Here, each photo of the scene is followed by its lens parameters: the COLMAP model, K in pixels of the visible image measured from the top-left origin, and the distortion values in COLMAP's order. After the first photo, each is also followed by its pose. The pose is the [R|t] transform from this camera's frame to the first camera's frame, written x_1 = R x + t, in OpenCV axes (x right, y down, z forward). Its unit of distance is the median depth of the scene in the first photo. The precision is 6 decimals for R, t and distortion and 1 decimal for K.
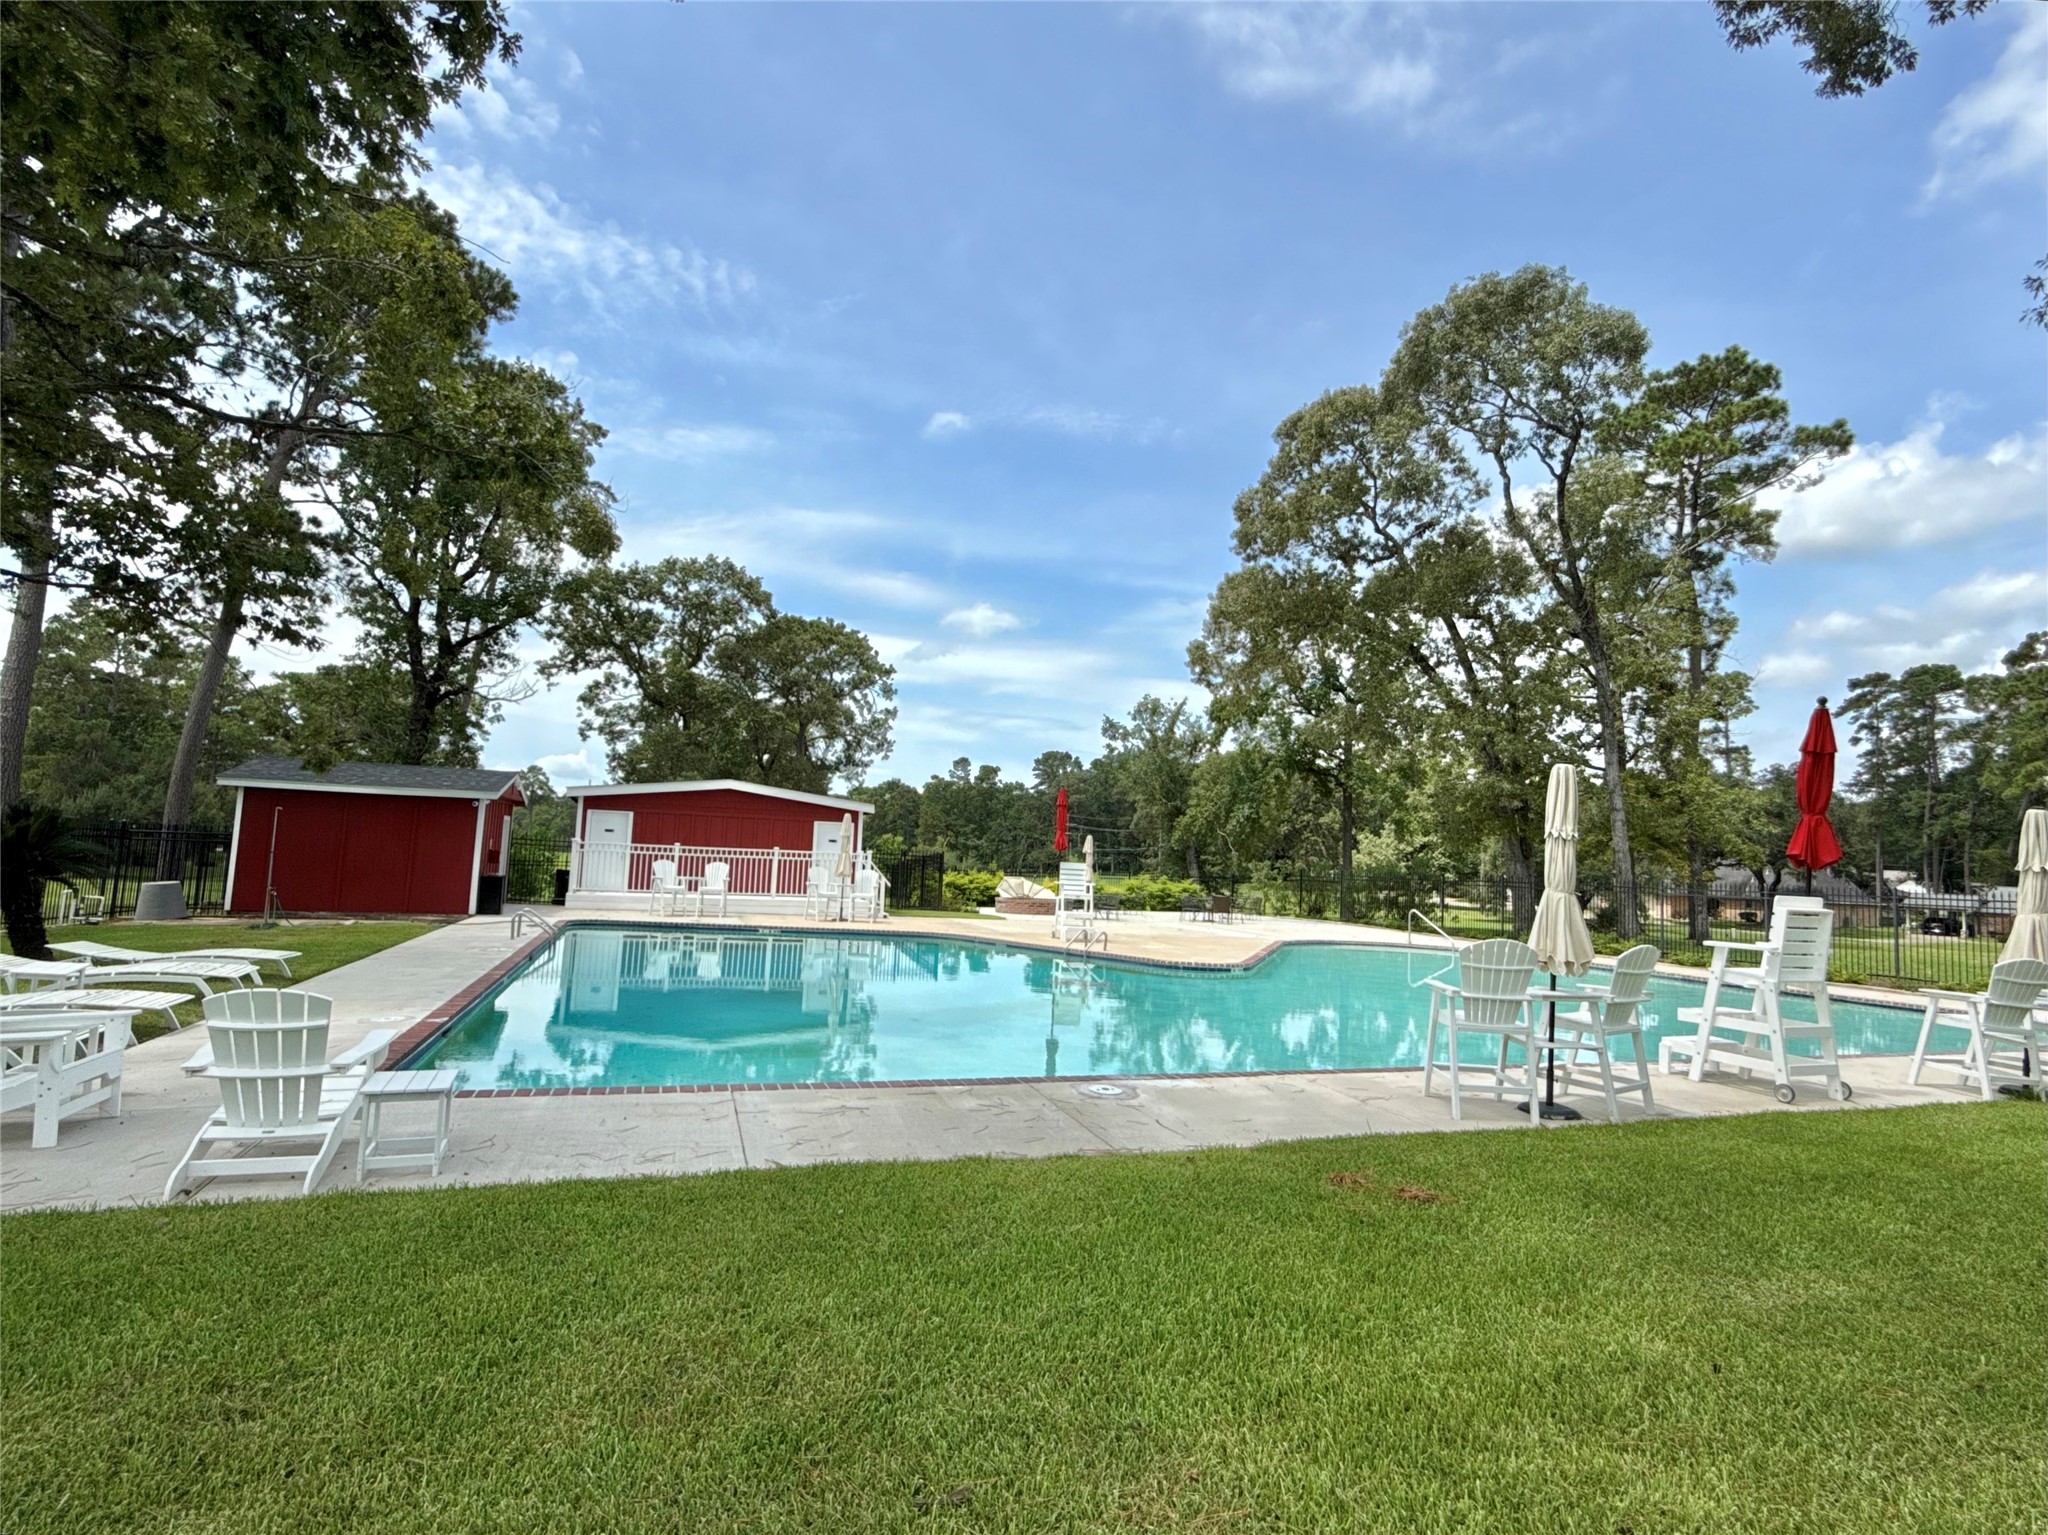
lens RADIAL K [[995.2, 0, 1025.7], [0, 995.2, 769.1], [0, 0, 1]] dist [0.000771, 0.000026]
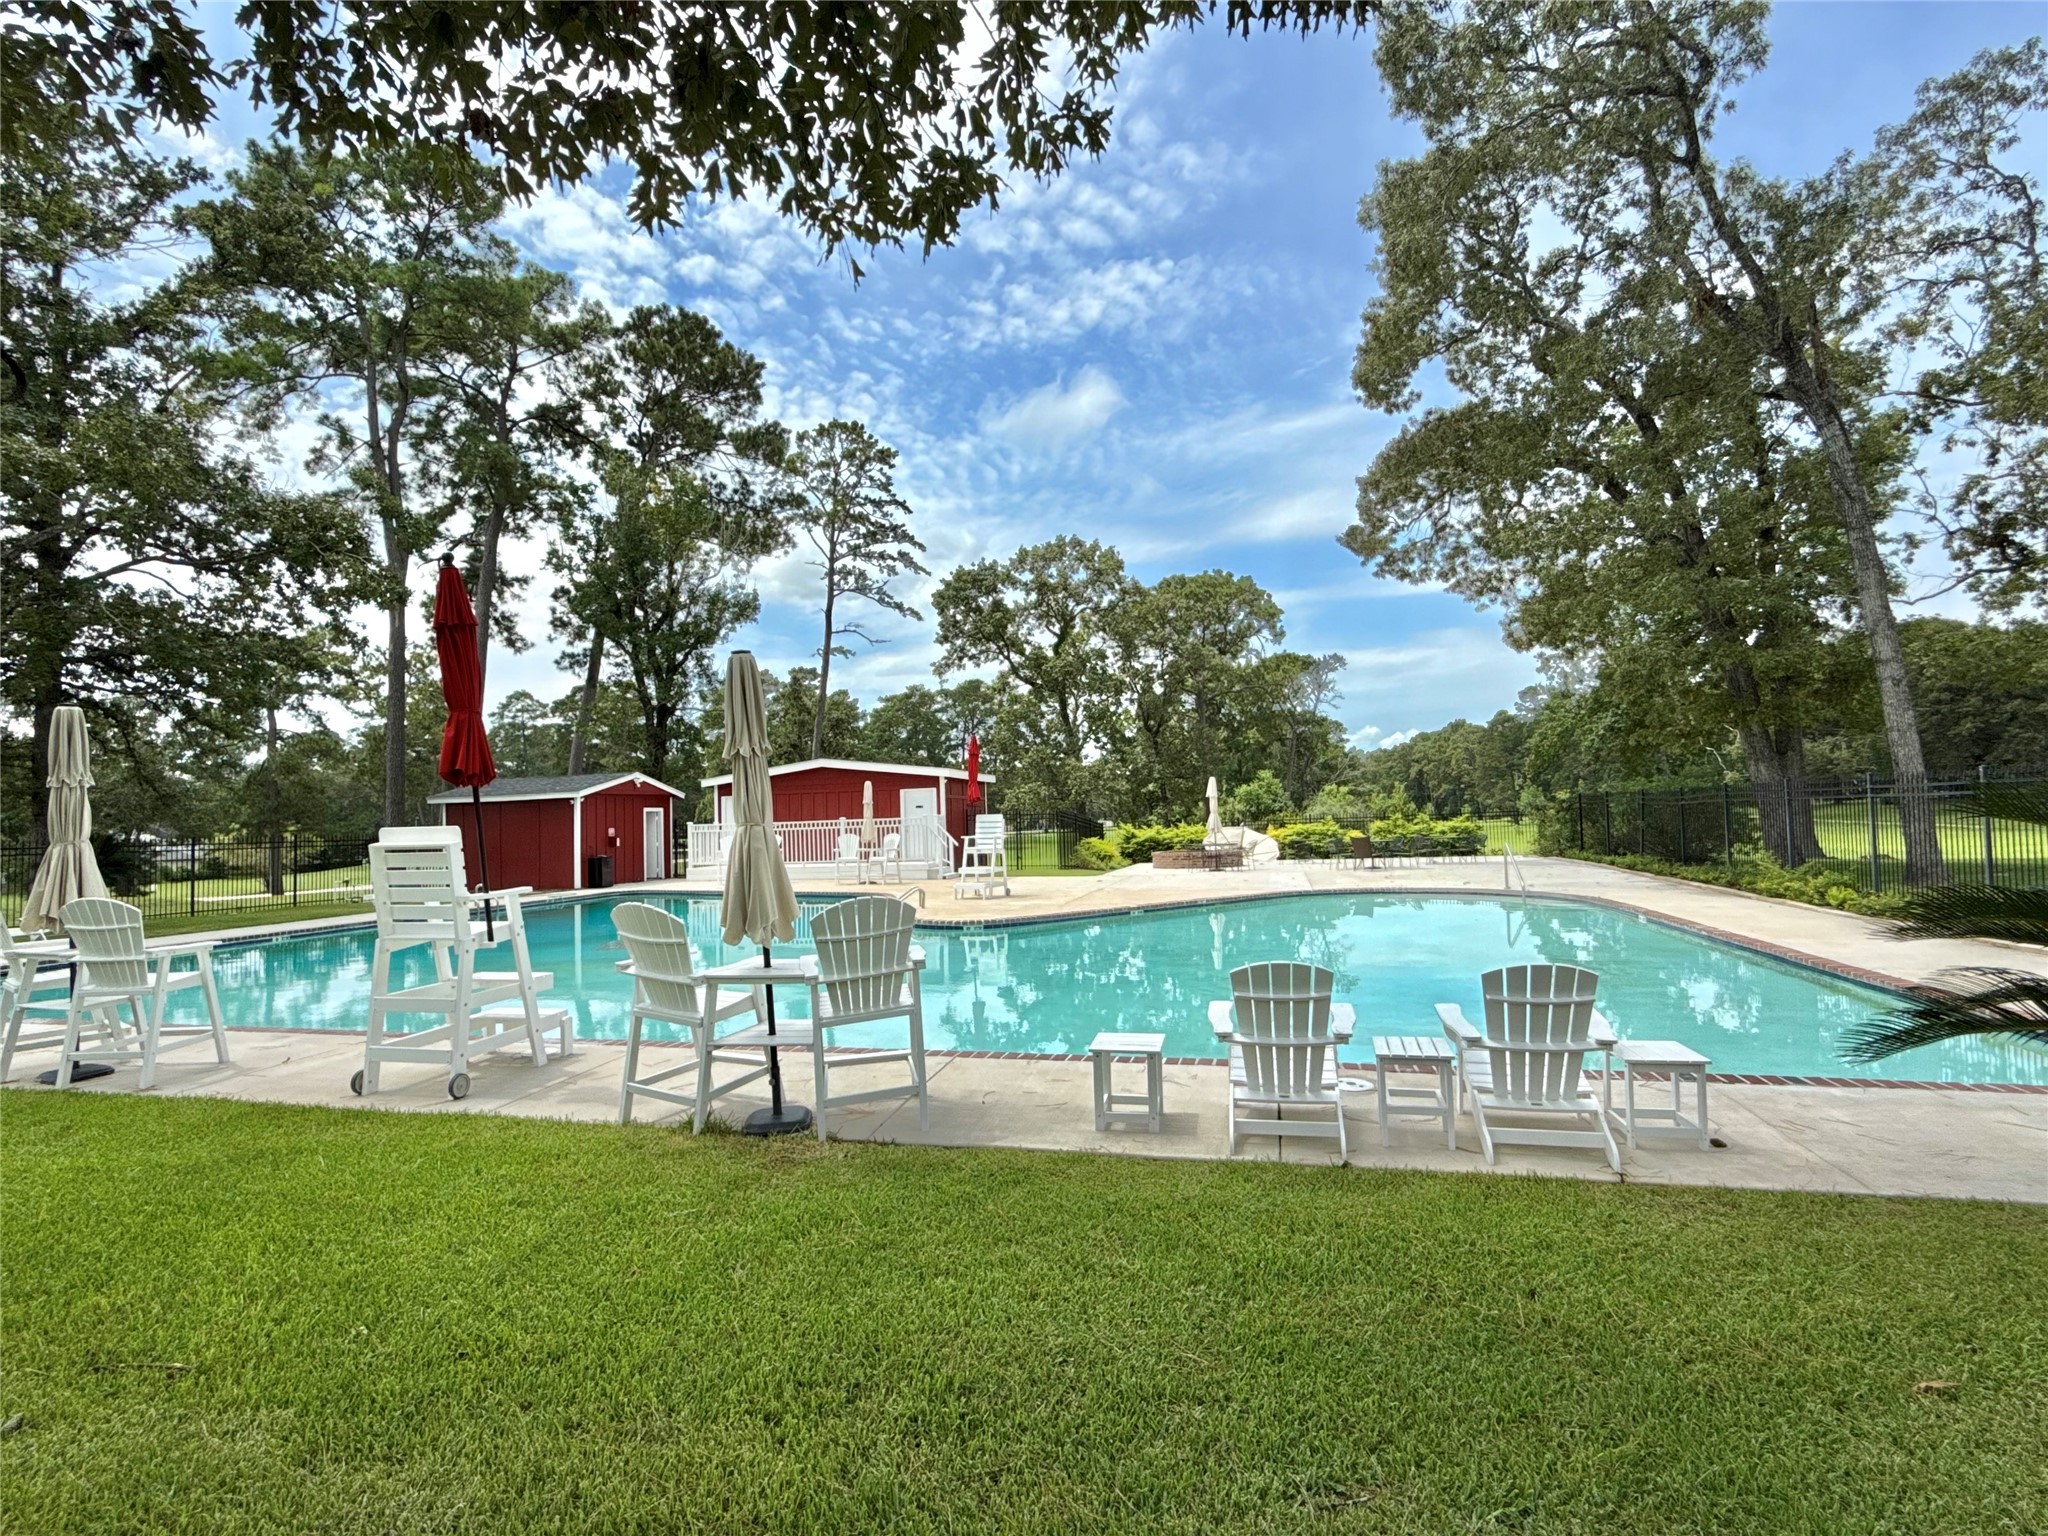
lens RADIAL K [[1003.0, 0, 1024.7], [0, 1003.0, 766.1], [0, 0, 1]] dist [-0.000132, 0.000002]
pose [[0.824374, -0.094270, -0.558141, 0.488739], [0.115206, 0.993339, 0.002384, 0.040093], [0.554198, -0.066267, 0.829743, 0.190125]]
